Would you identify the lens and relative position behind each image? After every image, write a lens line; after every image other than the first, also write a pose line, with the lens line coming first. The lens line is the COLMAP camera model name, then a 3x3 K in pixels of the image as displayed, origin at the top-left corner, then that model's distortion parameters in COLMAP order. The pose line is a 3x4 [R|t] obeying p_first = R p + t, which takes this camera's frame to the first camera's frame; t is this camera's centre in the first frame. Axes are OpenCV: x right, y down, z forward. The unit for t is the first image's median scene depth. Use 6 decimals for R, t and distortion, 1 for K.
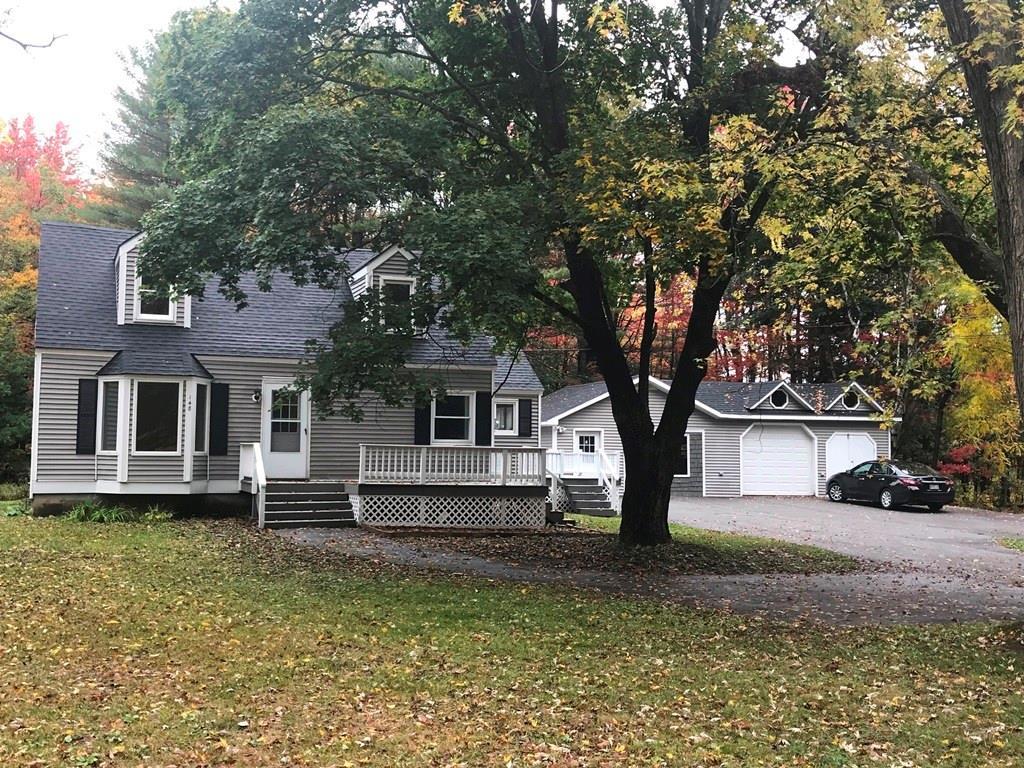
lens RADIAL K [[1136.3, 0, 512.0], [0, 1136.3, 384.0], [0, 0, 1]] dist [0.048433, -0.038781]
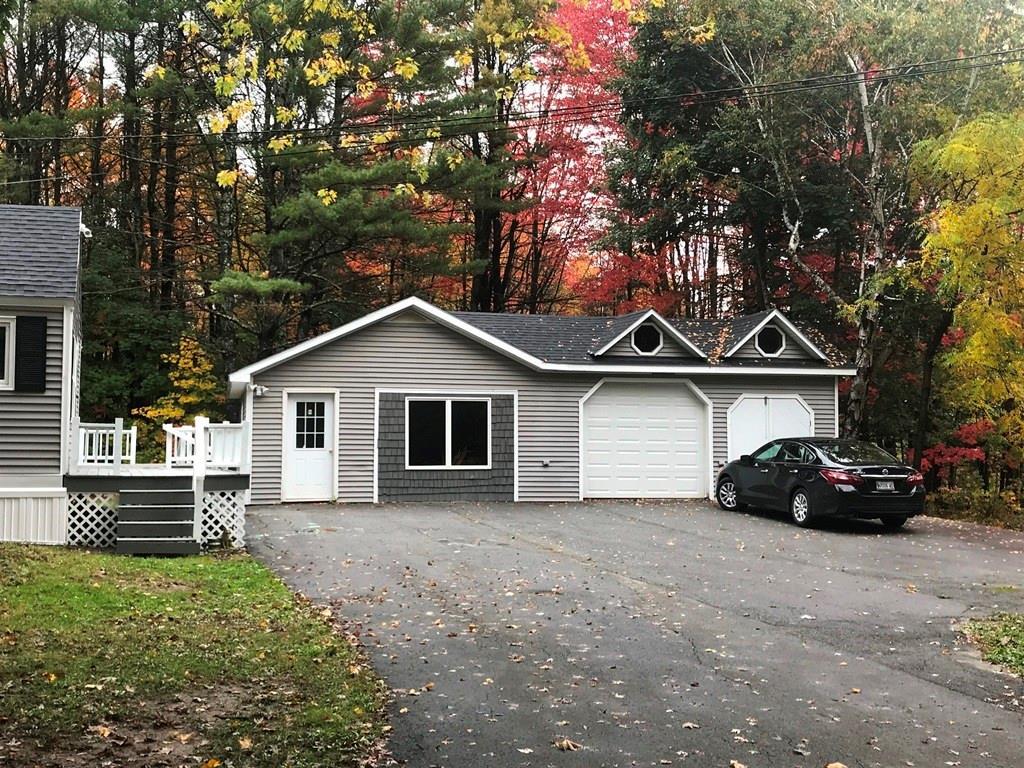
lens RADIAL K [[1136.3, 0, 512.0], [0, 1136.3, 384.0], [0, 0, 1]] dist [0.048433, -0.038781]
pose [[0.999233, -0.008502, -0.038213, 0.239464], [0.008818, 0.999928, 0.008103, 0.040488], [0.038141, -0.008434, 0.999237, 0.508772]]
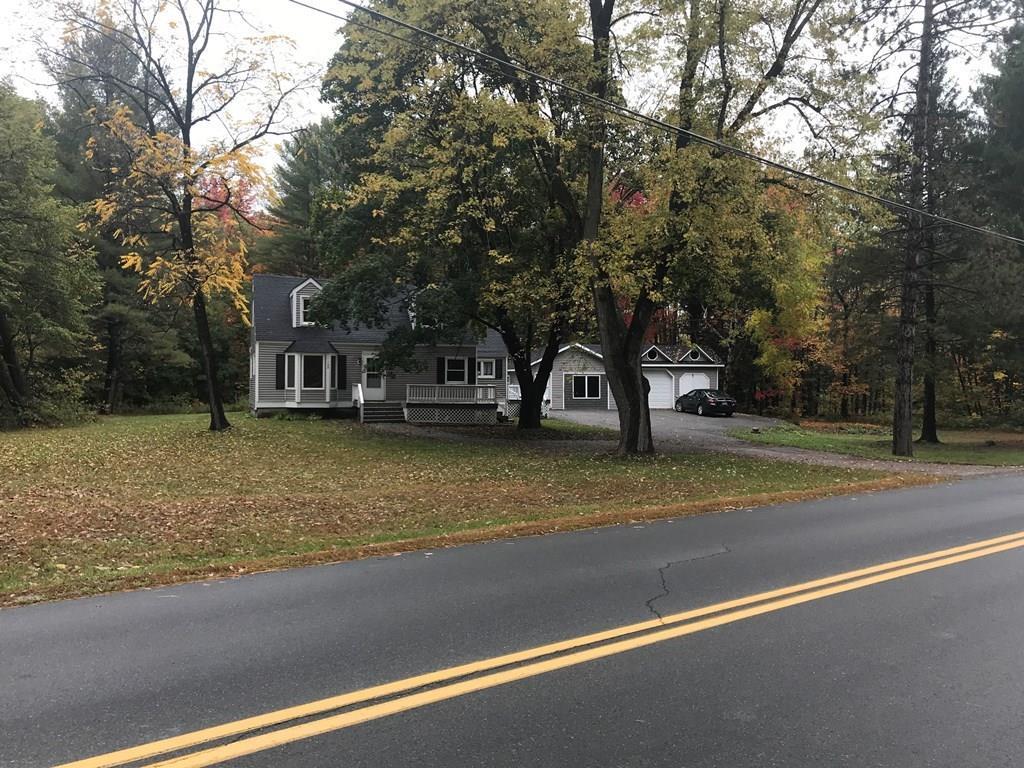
lens RADIAL K [[837.0, 0, 512.0], [0, 837.0, 384.0], [0, 0, 1]] dist [0.106833, 0.000051]
pose [[0.998440, -0.004440, -0.055662, 0.113314], [0.008021, 0.997899, 0.064291, -0.035779], [0.055260, -0.064637, 0.996378, -0.421078]]
